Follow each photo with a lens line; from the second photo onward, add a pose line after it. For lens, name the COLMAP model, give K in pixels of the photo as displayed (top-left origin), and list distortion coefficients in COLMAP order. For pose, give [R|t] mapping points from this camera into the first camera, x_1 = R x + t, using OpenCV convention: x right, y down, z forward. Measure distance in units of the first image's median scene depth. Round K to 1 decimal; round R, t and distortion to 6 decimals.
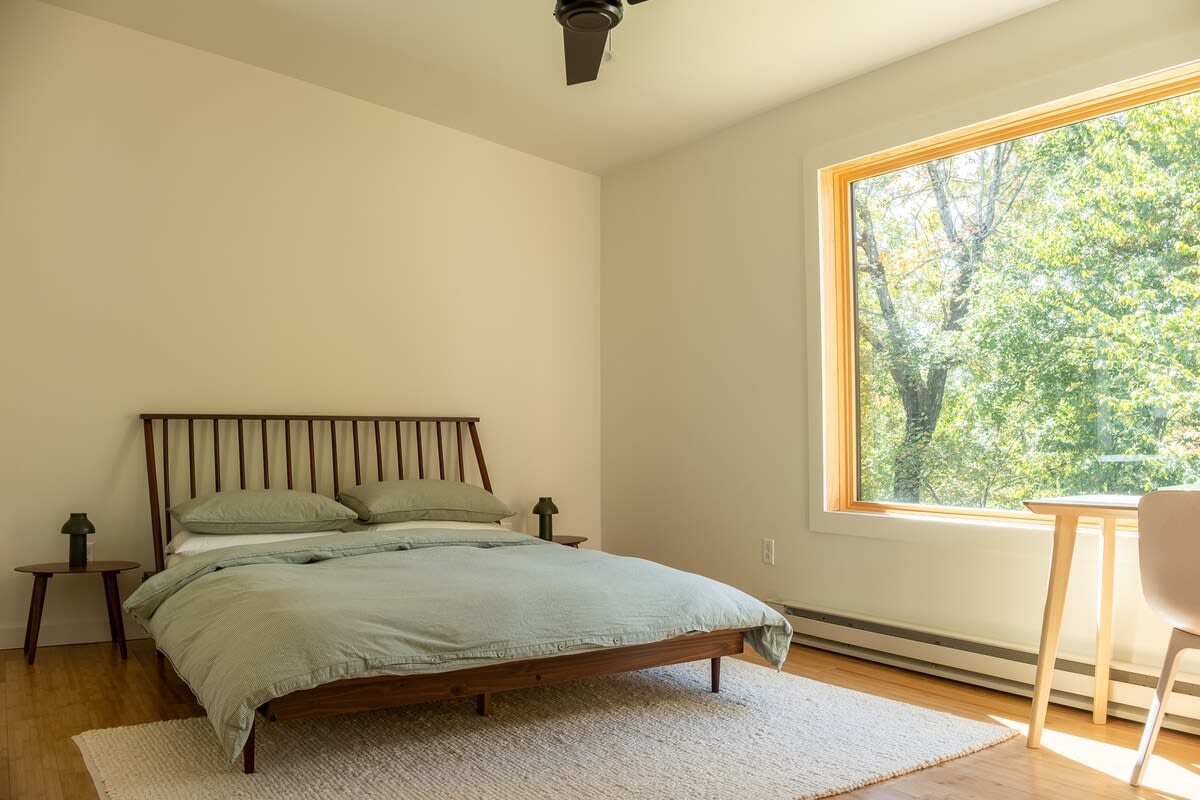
lens RADIAL K [[1007.4, 0, 594.6], [0, 1007.4, 399.5], [0, 0, 1]] dist [-0.137337, 0.069396]
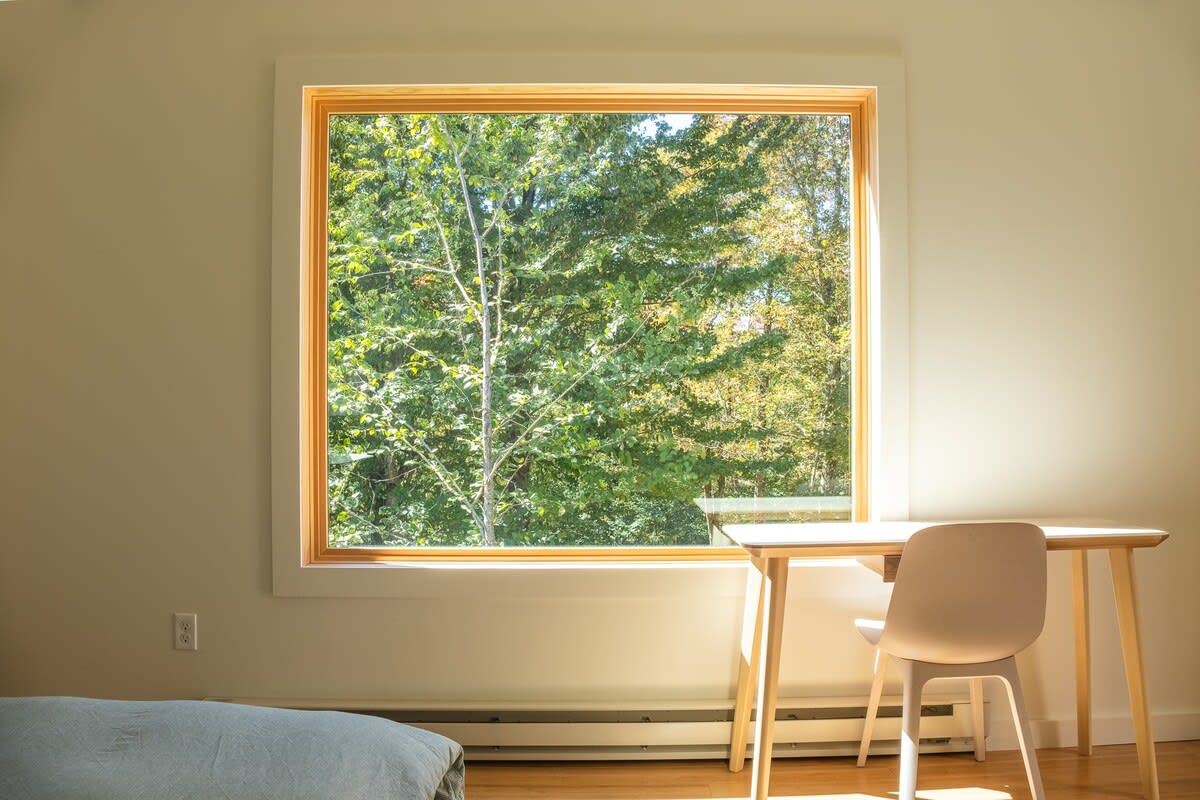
lens RADIAL K [[1007.4, 0, 594.6], [0, 1007.4, 399.5], [0, 0, 1]] dist [-0.137337, 0.069396]
pose [[0.500740, 0.051186, 0.864083, -0.358803], [-0.029690, 0.998678, -0.041954, 0.023731], [-0.865088, -0.004646, 0.501598, 0.611585]]
